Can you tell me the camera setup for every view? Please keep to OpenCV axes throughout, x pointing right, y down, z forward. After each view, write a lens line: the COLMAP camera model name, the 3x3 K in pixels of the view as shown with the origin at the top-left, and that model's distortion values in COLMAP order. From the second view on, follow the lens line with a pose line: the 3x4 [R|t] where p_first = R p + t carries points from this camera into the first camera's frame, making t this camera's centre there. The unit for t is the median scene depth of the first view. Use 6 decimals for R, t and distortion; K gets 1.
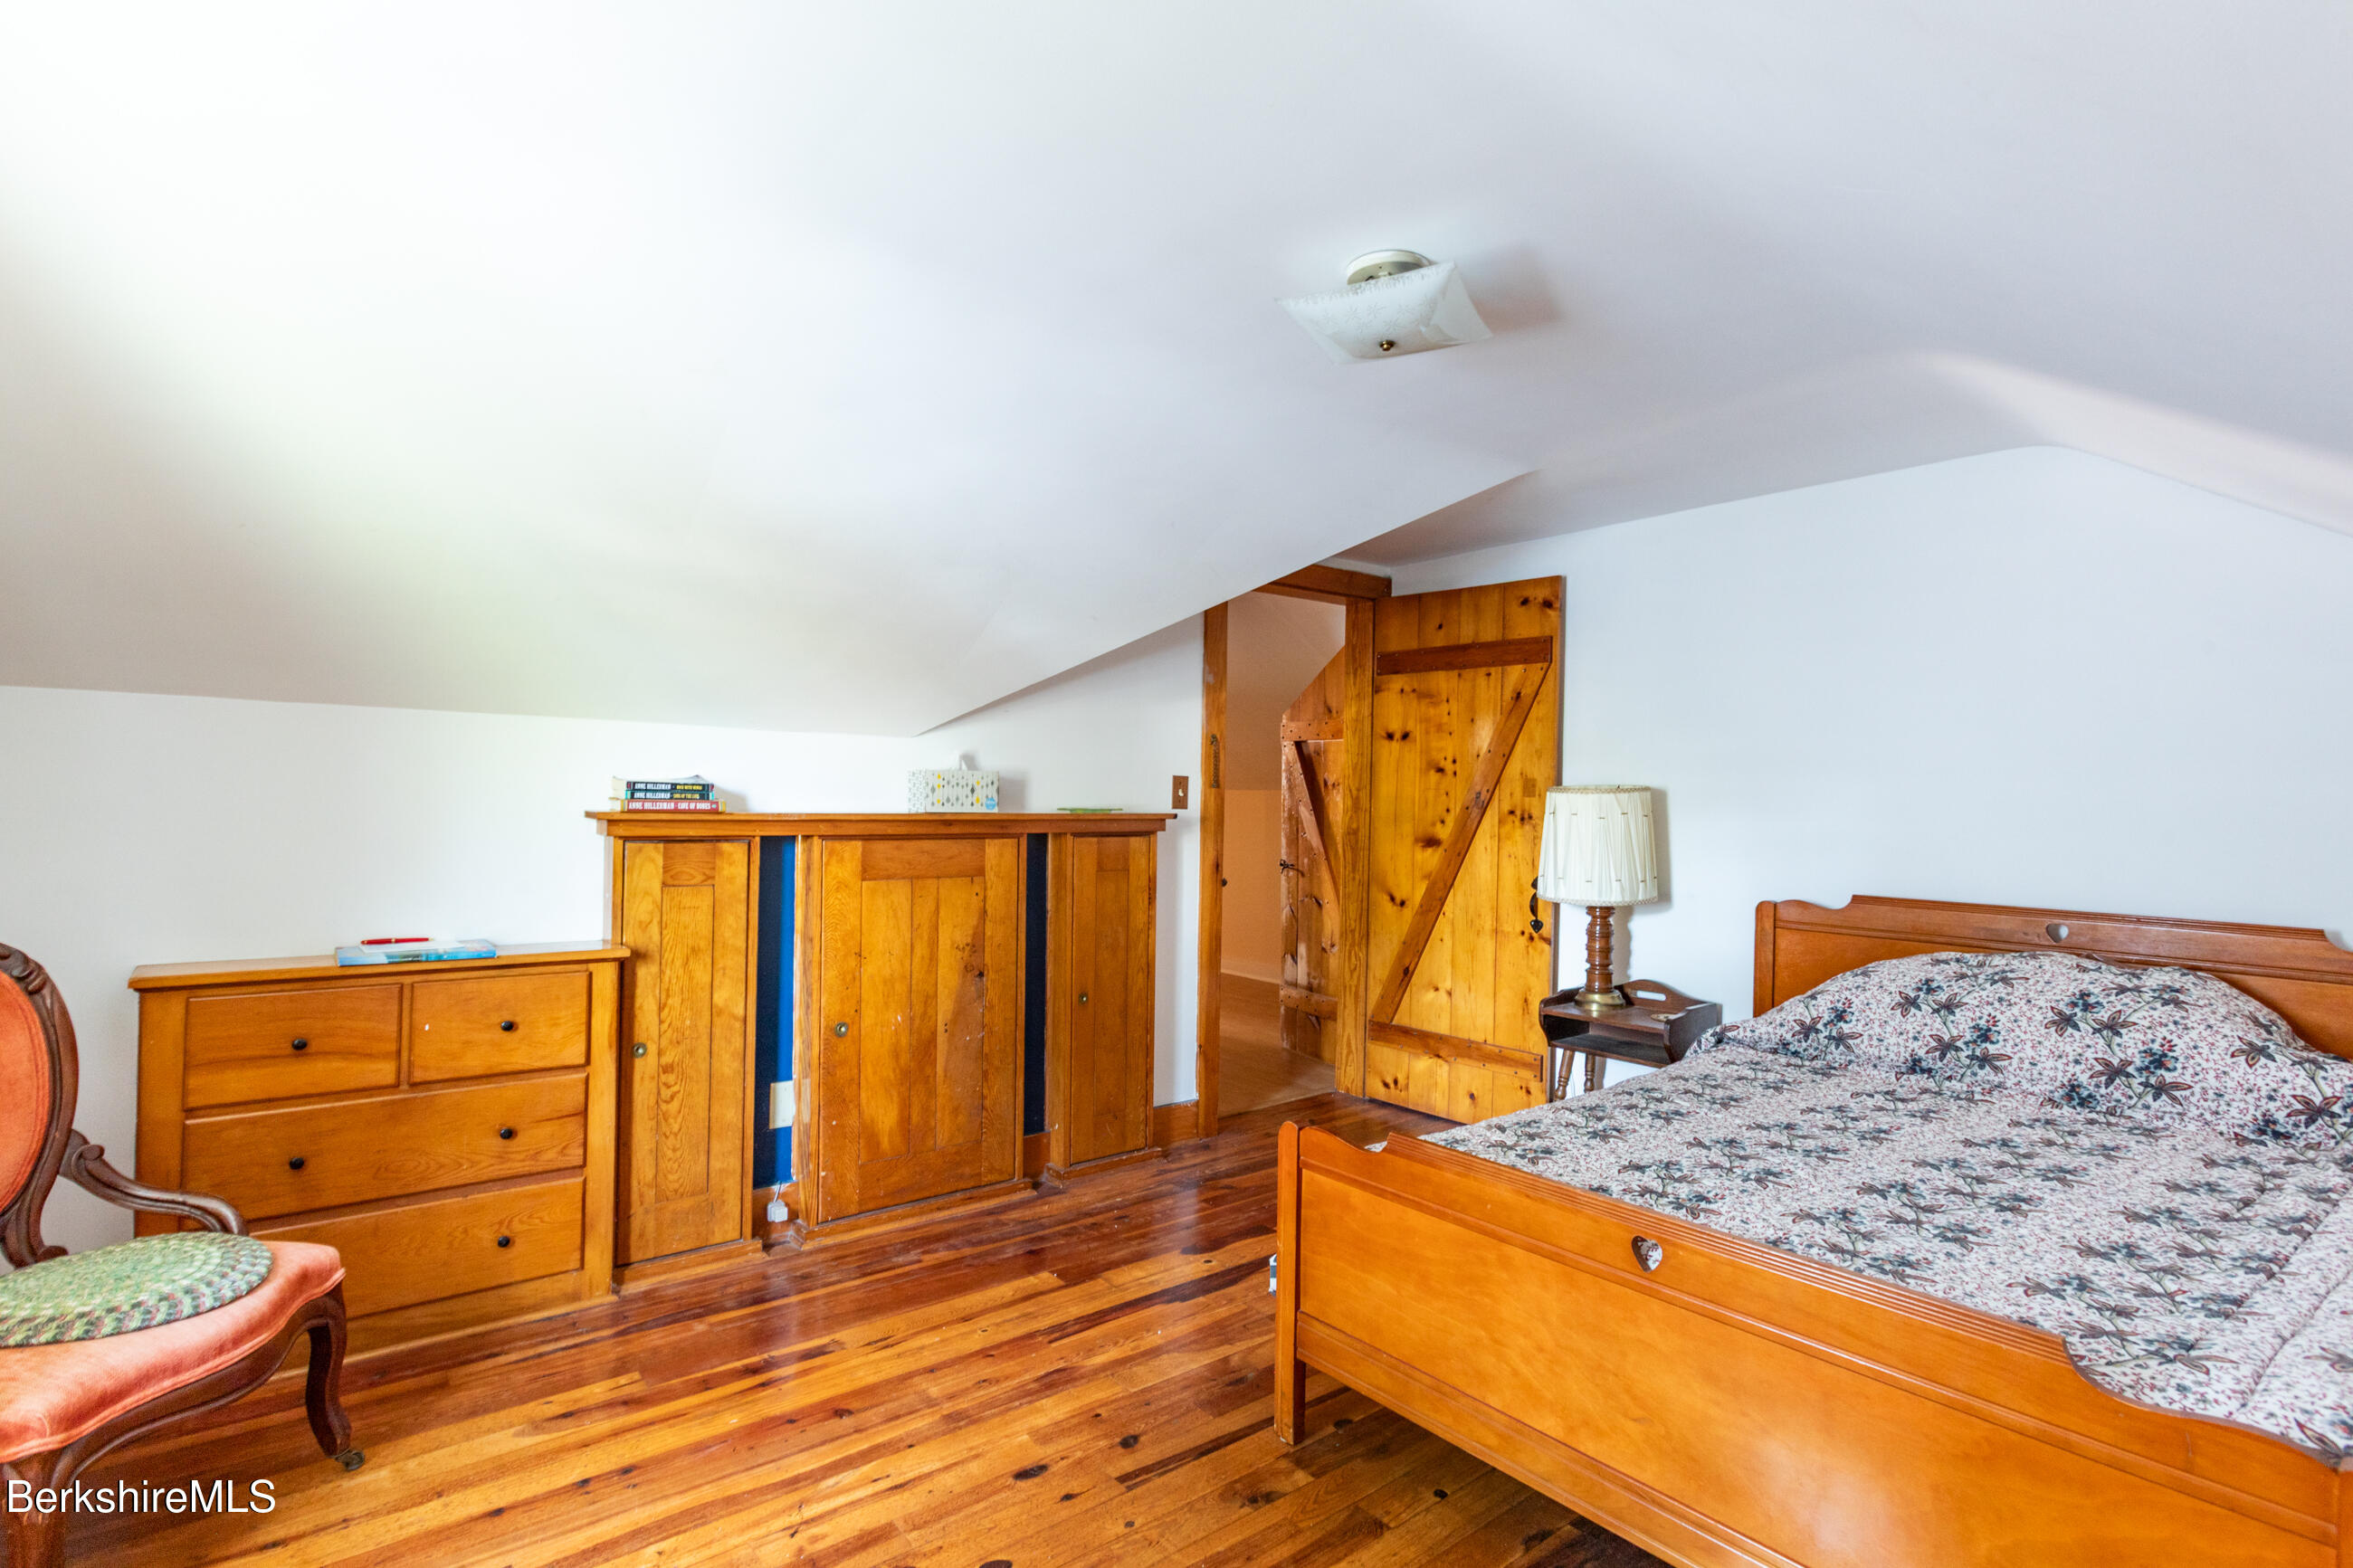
lens RADIAL K [[1135.2, 0, 1176.5], [0, 1135.2, 784.0], [0, 0, 1]] dist [-0.000226, -0.000036]
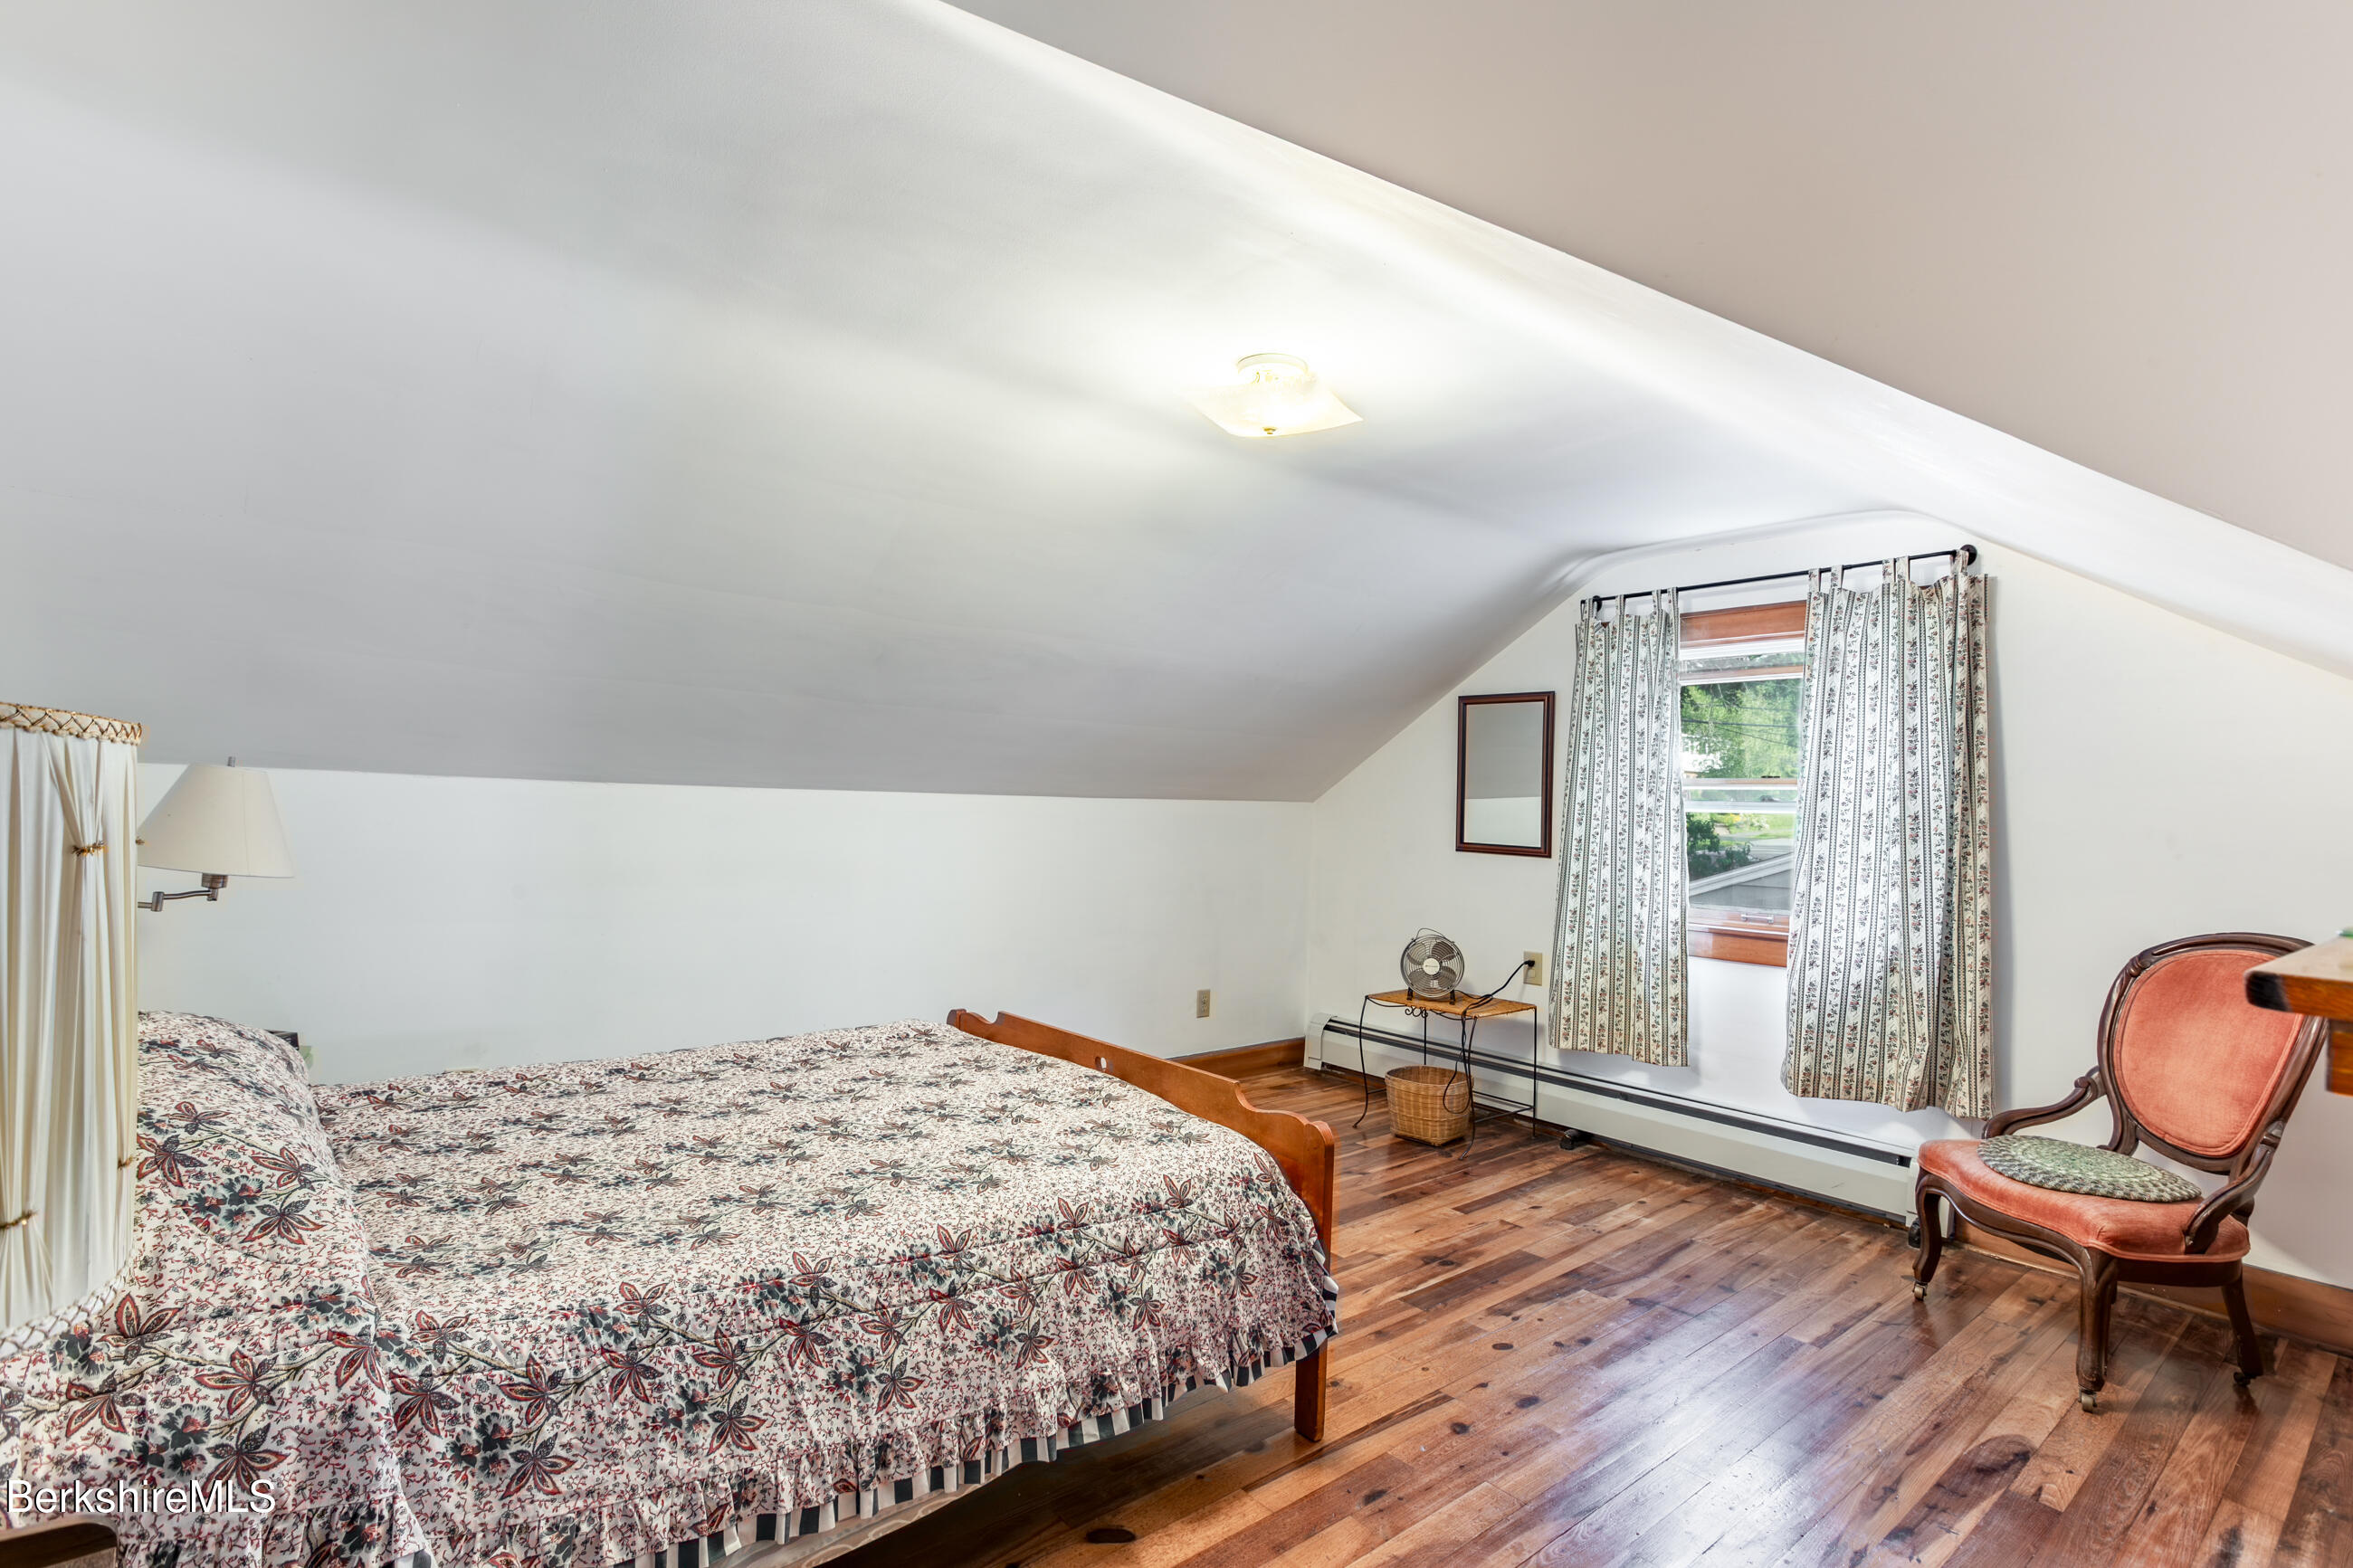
lens RADIAL K [[1135.2, 0, 1176.5], [0, 1135.2, 784.0], [0, 0, 1]] dist [-0.000226, -0.000036]
pose [[-0.999088, -0.033475, -0.026489, 0.274009], [-0.032838, 0.999170, -0.024118, 0.005659], [0.027274, -0.023227, -0.999358, 2.079169]]
